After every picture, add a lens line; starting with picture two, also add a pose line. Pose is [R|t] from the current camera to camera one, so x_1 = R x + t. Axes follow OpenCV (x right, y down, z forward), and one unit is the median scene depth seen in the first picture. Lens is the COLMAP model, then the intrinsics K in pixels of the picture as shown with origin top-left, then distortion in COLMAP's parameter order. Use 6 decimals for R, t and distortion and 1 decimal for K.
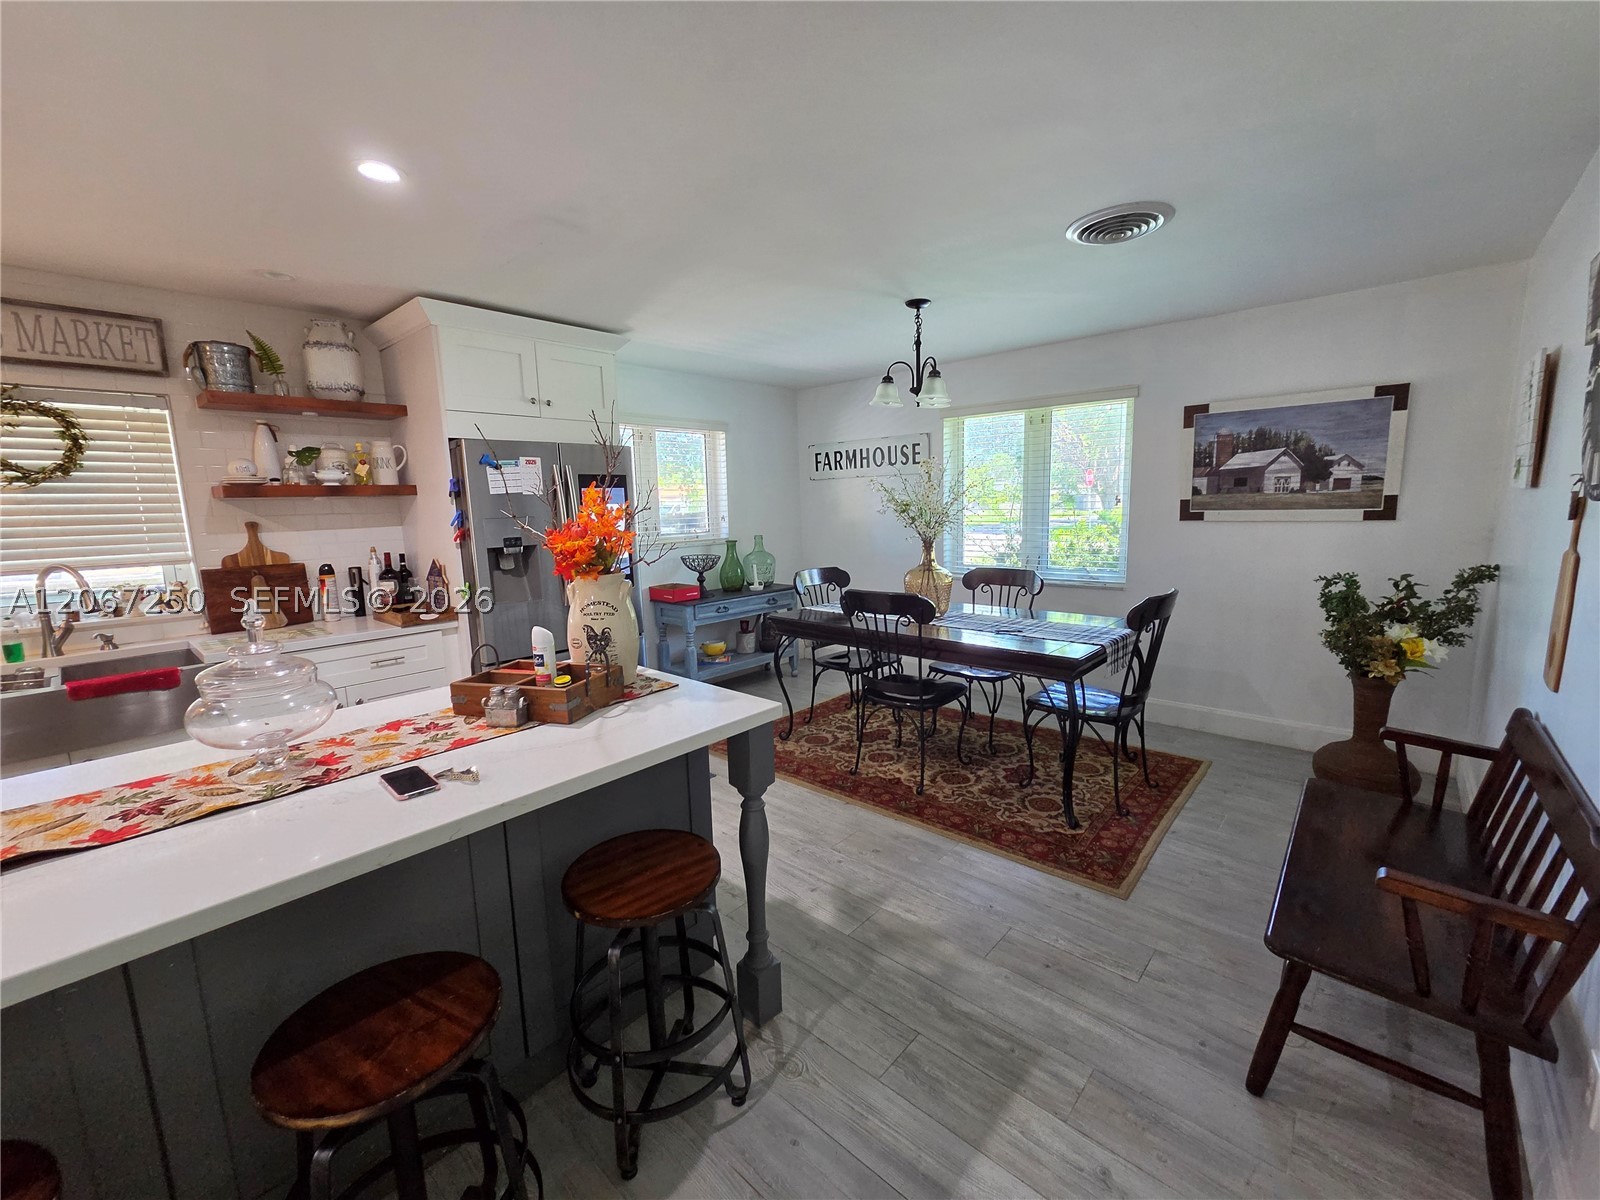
lens RADIAL K [[663.1, 0, 812.6], [0, 663.1, 598.6], [0, 0, 1]] dist [0.000384, -0.001099]
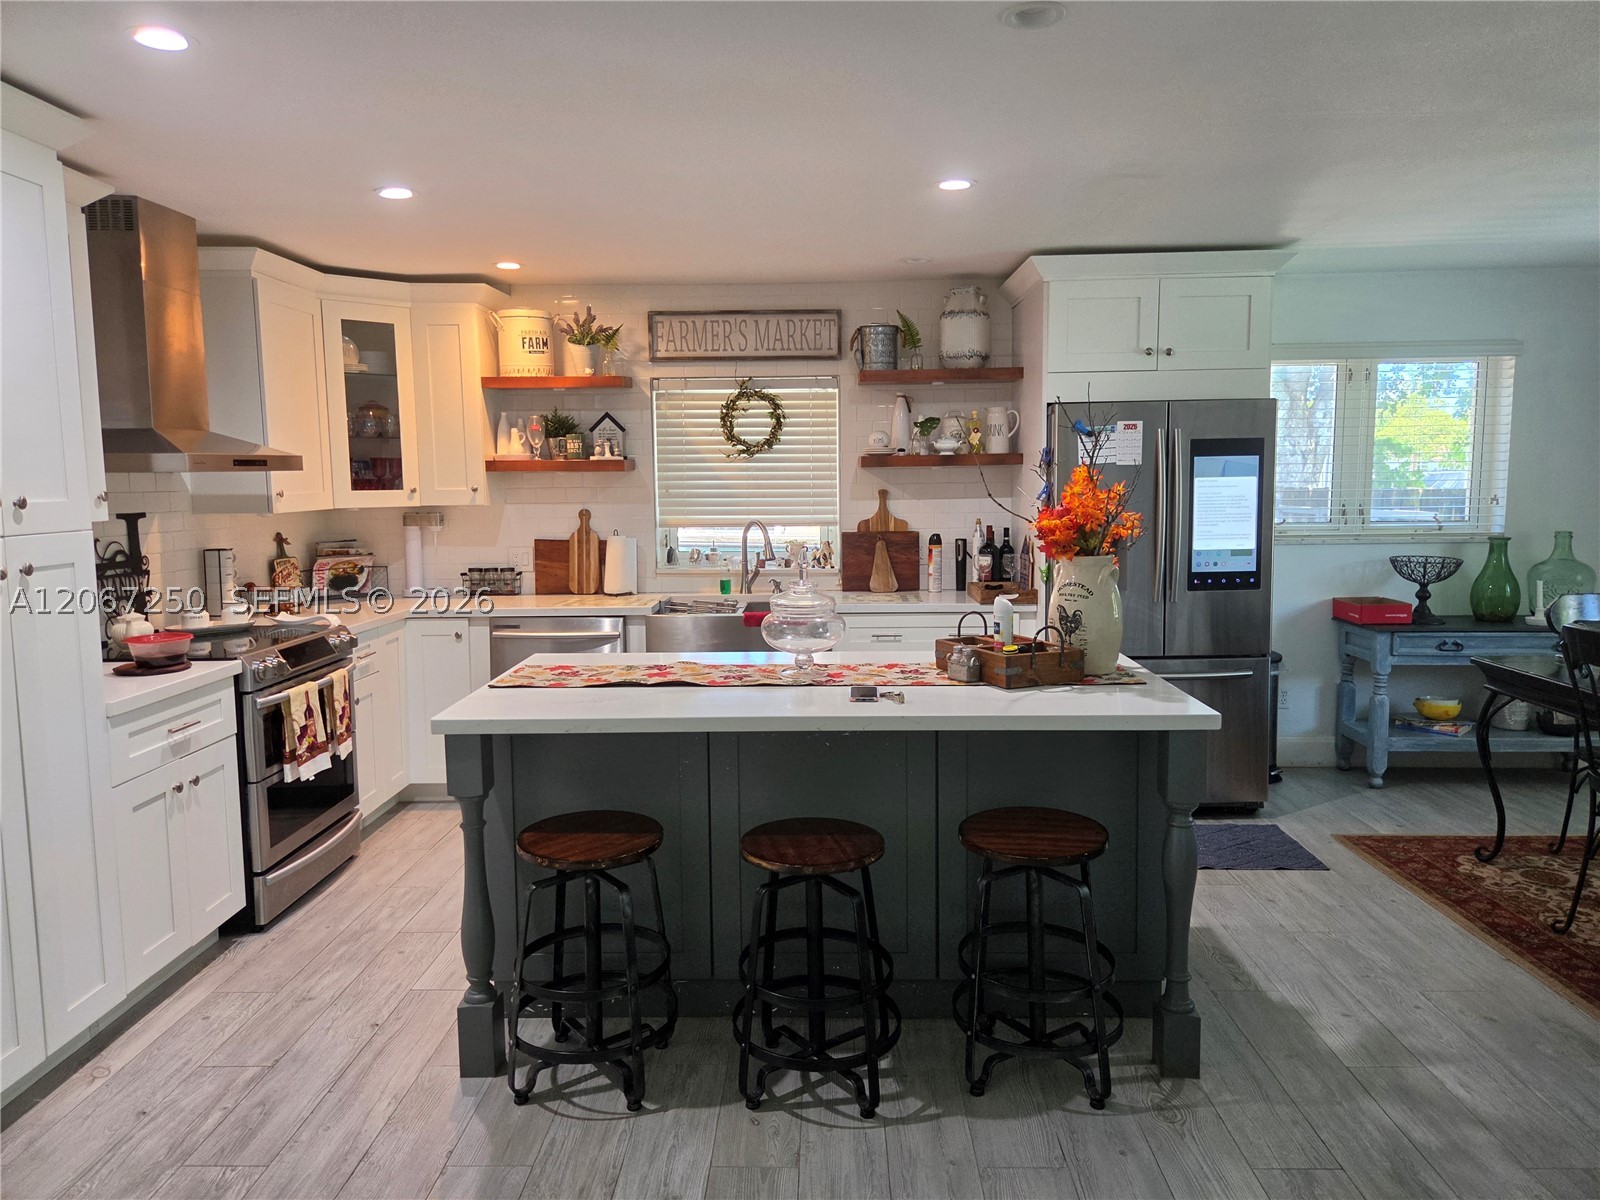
lens RADIAL K [[1090.9, 0, 791.5], [0, 1090.9, 594.8], [0, 0, 1]] dist [0.076209, -0.052596]
pose [[0.643488, 0.100369, -0.758848, 0.400095], [-0.117450, 0.992573, 0.031687, 0.012711], [0.756392, 0.068736, 0.650497, -0.231251]]
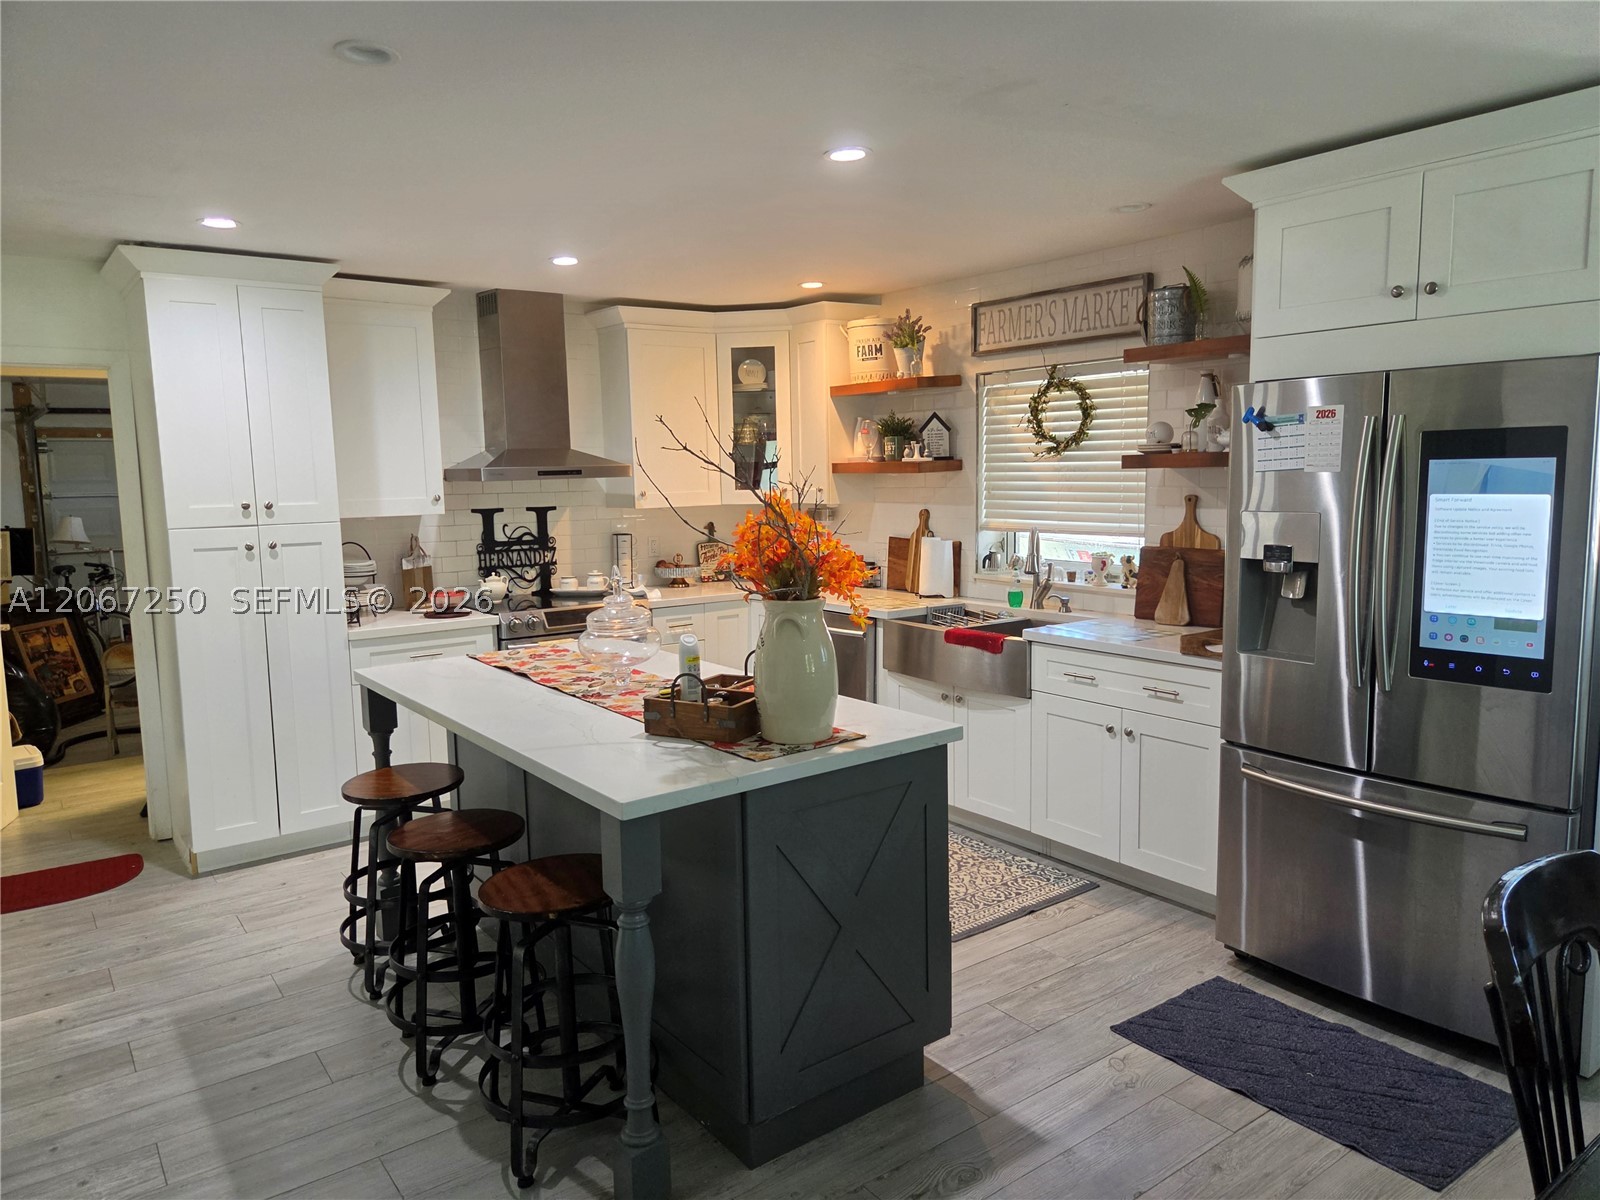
lens RADIAL K [[1090.9, 0, 791.5], [0, 1090.9, 594.8], [0, 0, 1]] dist [0.076209, -0.052596]
pose [[-0.212575, 0.143971, -0.966480, 0.614927], [-0.119984, 0.977756, 0.172040, -0.173511], [0.969750, 0.152534, -0.190572, 0.810737]]
